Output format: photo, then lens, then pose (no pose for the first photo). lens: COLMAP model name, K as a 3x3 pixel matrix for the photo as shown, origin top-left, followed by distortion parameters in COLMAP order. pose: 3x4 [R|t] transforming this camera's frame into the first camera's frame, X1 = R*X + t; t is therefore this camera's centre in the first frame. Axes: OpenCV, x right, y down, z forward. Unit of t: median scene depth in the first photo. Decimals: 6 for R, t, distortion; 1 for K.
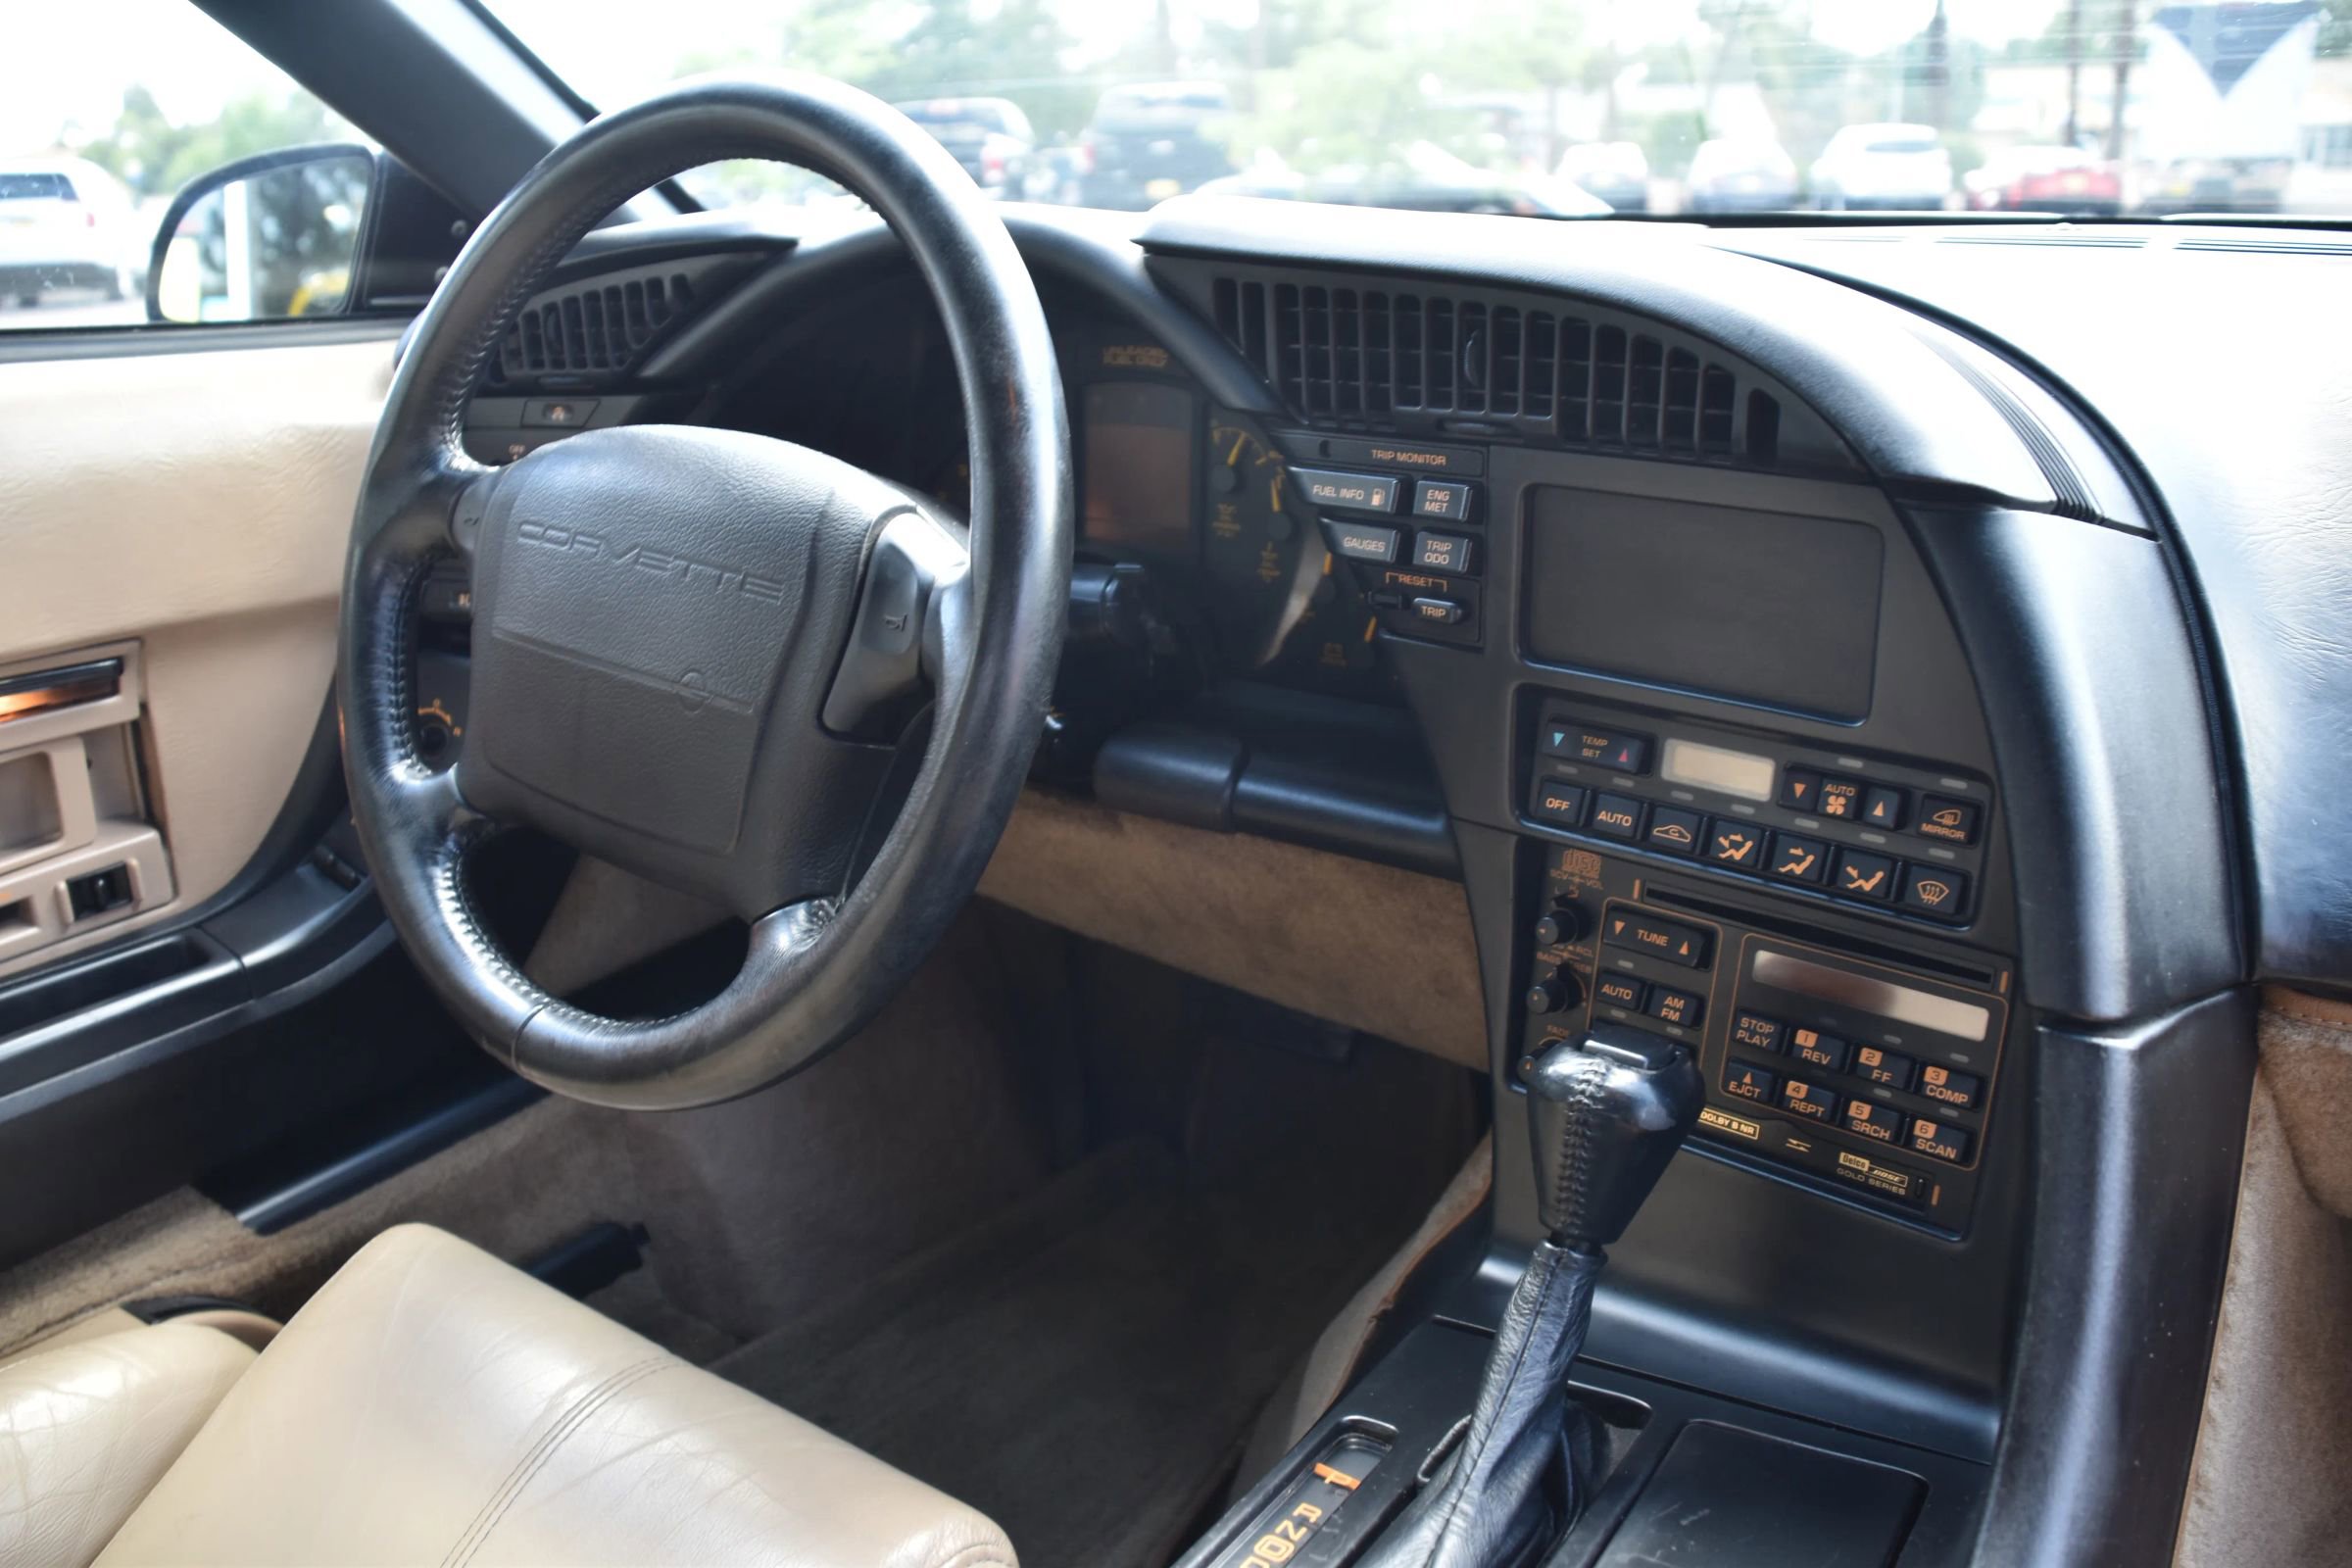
lens RADIAL K [[1896.1, 0, 1172.2], [0, 1896.1, 791.9], [0, 0, 1]] dist [-0.073882, -0.002896]
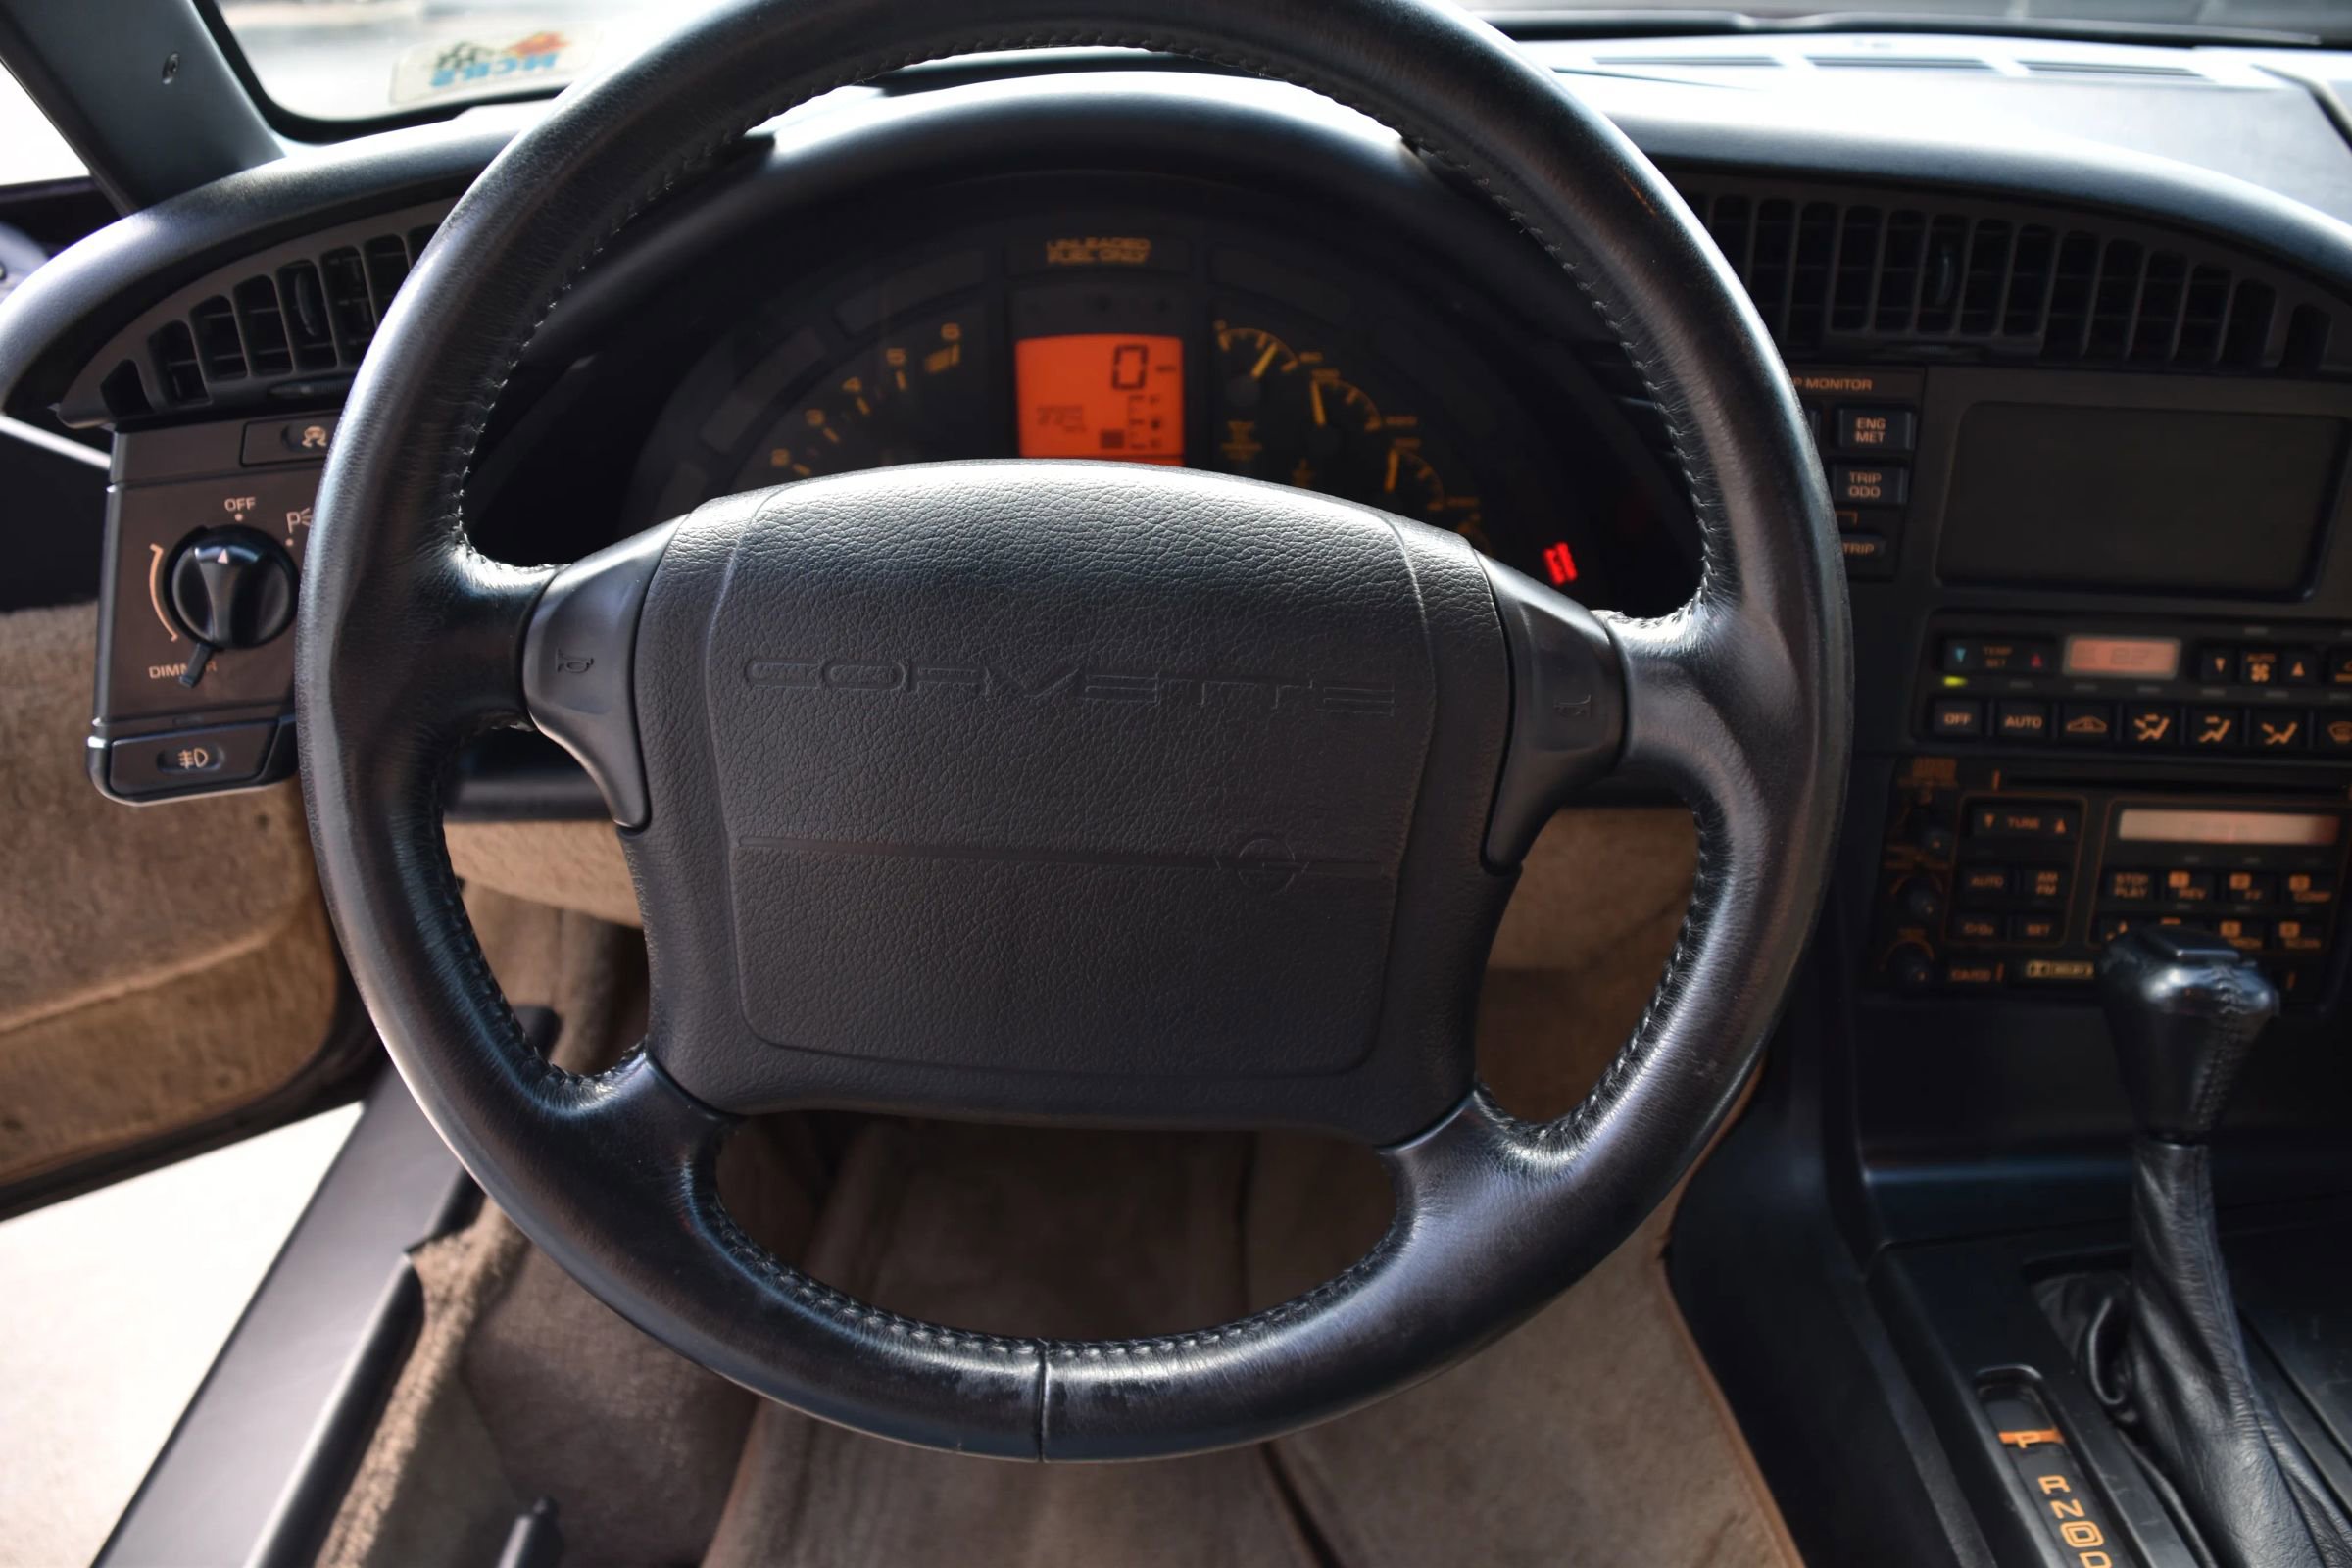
lens RADIAL K [[1896.1, 0, 1179.9], [0, 1896.1, 770.5], [0, 0, 1]] dist [-0.073882, -0.002896]
pose [[0.789309, -0.257577, 0.557356, -0.703658], [0.177921, 0.964755, 0.193887, -0.241645], [-0.587653, -0.053871, 0.807318, 0.478802]]
